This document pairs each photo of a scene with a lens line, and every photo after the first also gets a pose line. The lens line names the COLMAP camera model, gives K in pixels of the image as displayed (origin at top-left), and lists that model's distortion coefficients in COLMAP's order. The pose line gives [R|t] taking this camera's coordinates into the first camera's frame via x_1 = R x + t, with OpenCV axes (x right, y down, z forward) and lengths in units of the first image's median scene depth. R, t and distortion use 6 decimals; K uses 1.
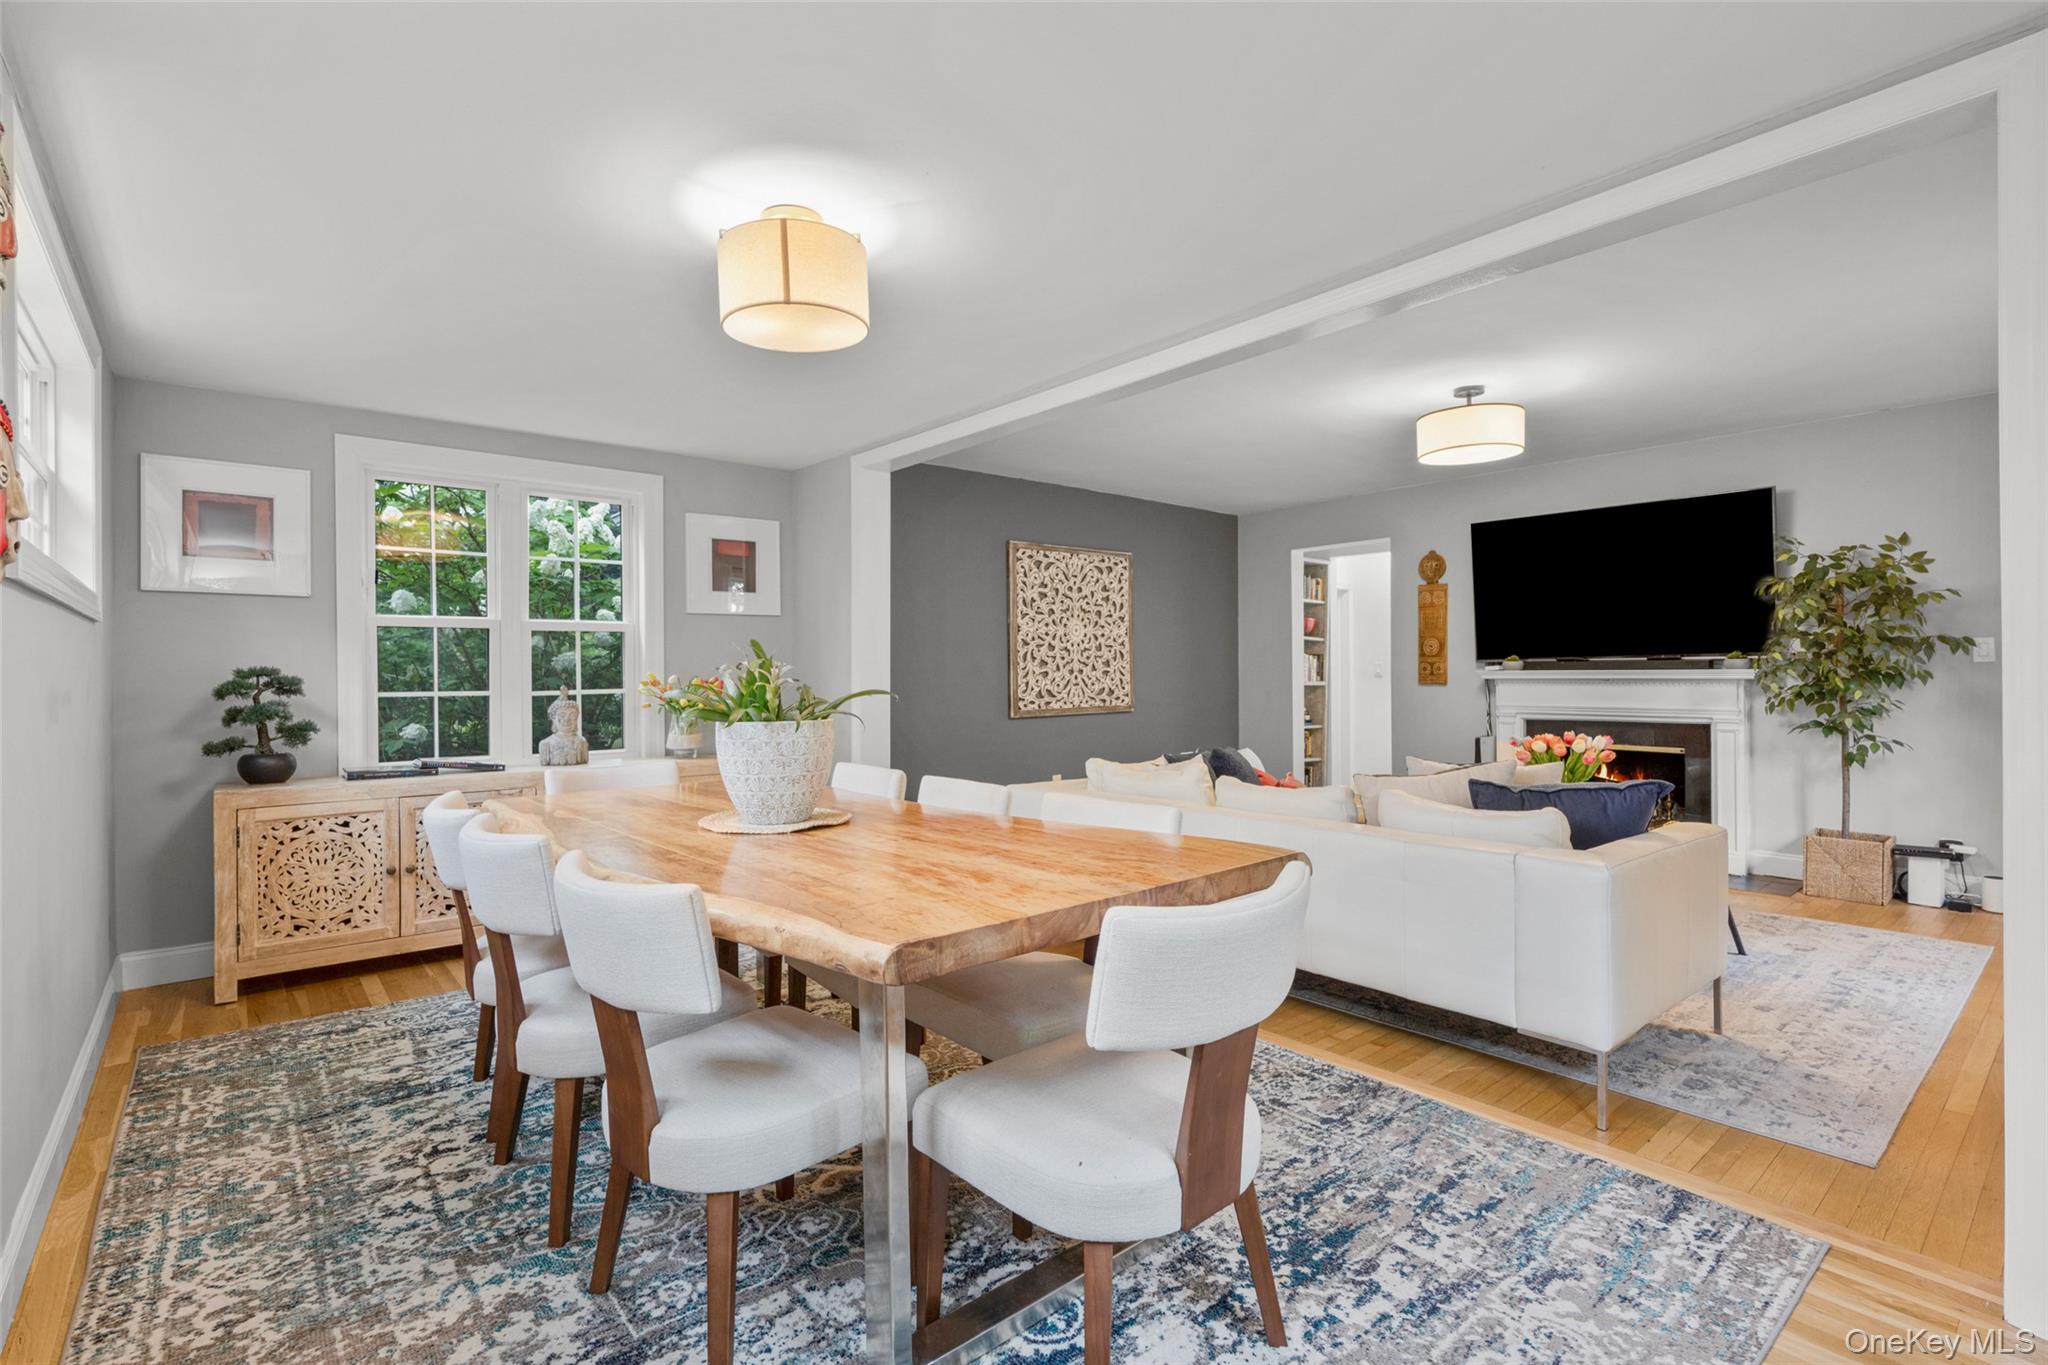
lens RADIAL K [[947.4, 0, 1019.0], [0, 947.4, 672.2], [0, 0, 1]] dist [-0.005508, -0.000049]
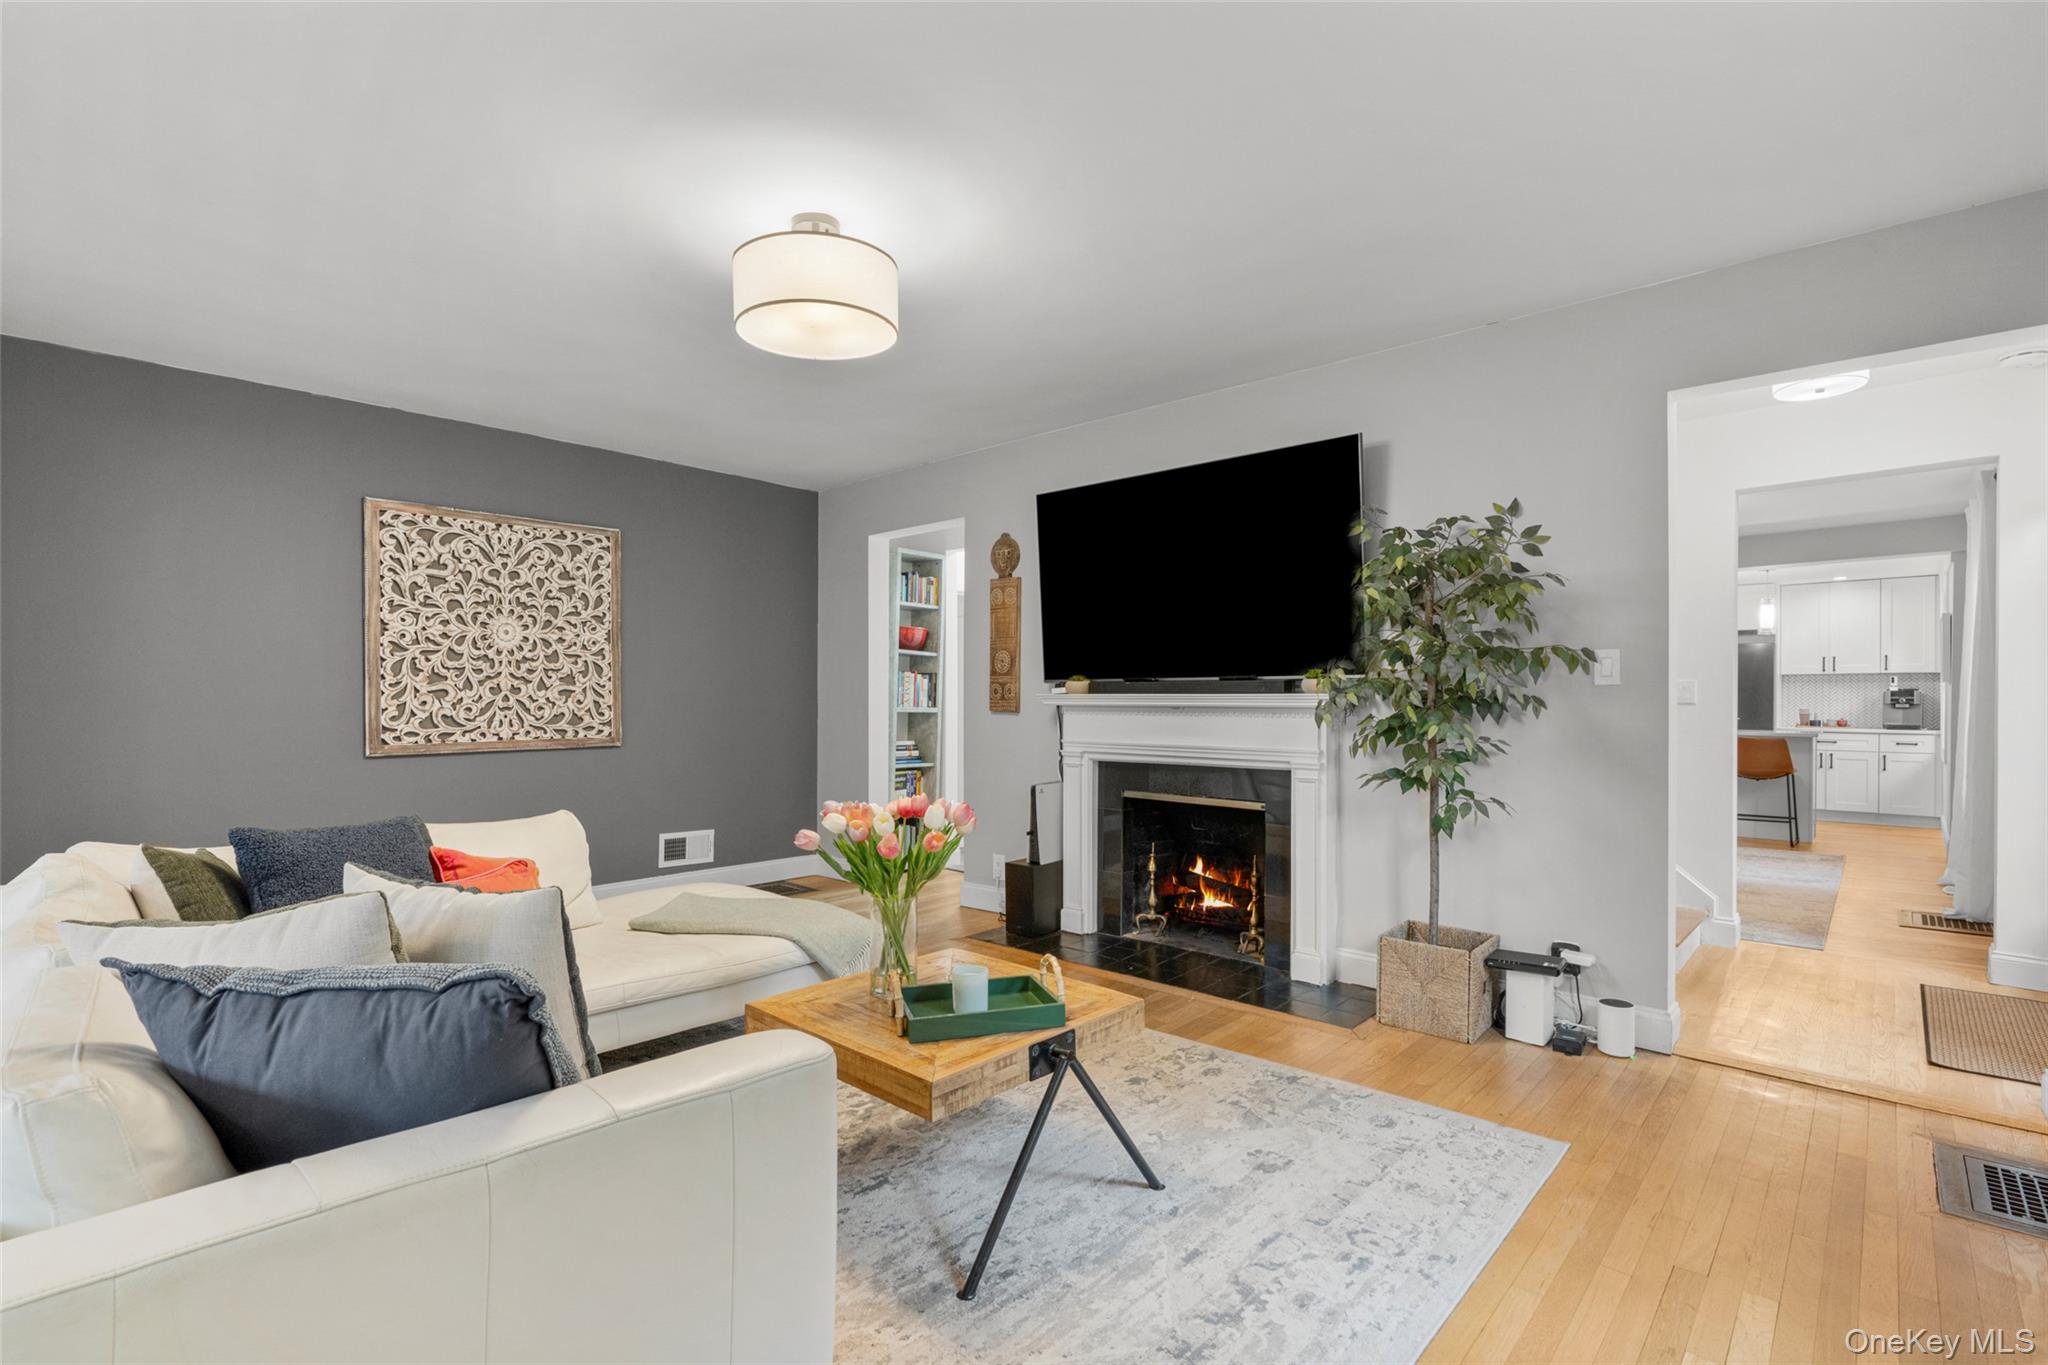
lens RADIAL K [[941.9, 0, 1015.3], [0, 941.9, 698.3], [0, 0, 1]] dist [-0.008304, 0.000077]
pose [[0.992406, 0.009148, 0.122663, 0.374896], [-0.009190, 0.999958, -0.000229, 0.002101], [-0.122660, -0.000900, 0.992448, 0.273695]]
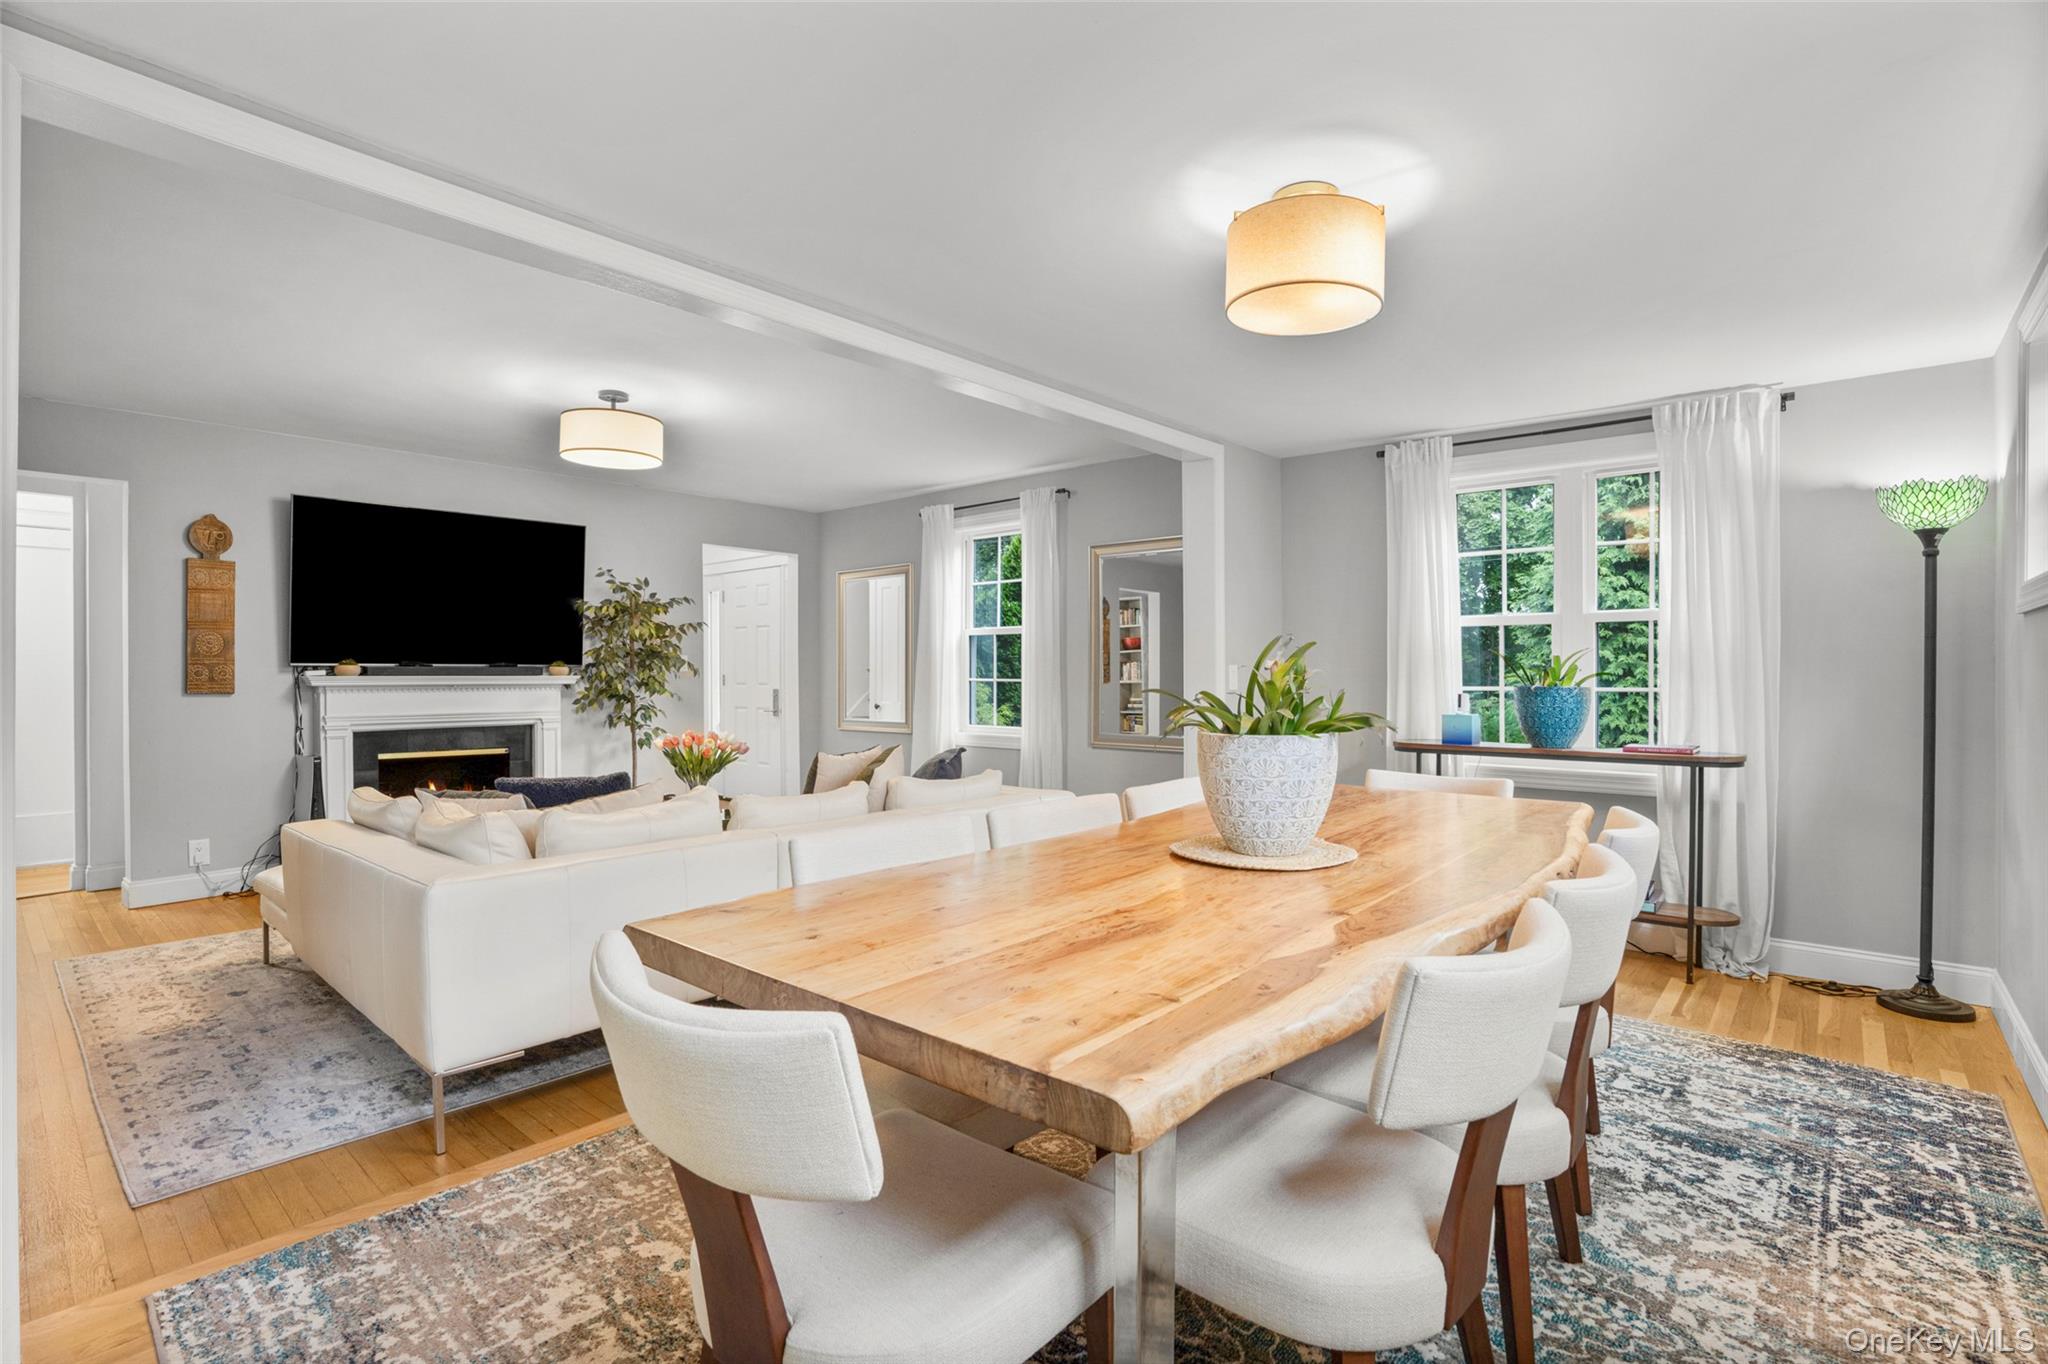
lens RADIAL K [[946.6, 0, 1024.0], [0, 946.6, 682.0], [0, 0, 1]] dist [-0.025300, 0.000389]
pose [[-0.154643, -0.002222, 0.987968, -0.402579], [0.002159, 0.999994, 0.002587, 0.002544], [-0.987968, 0.002533, -0.154637, 0.510305]]
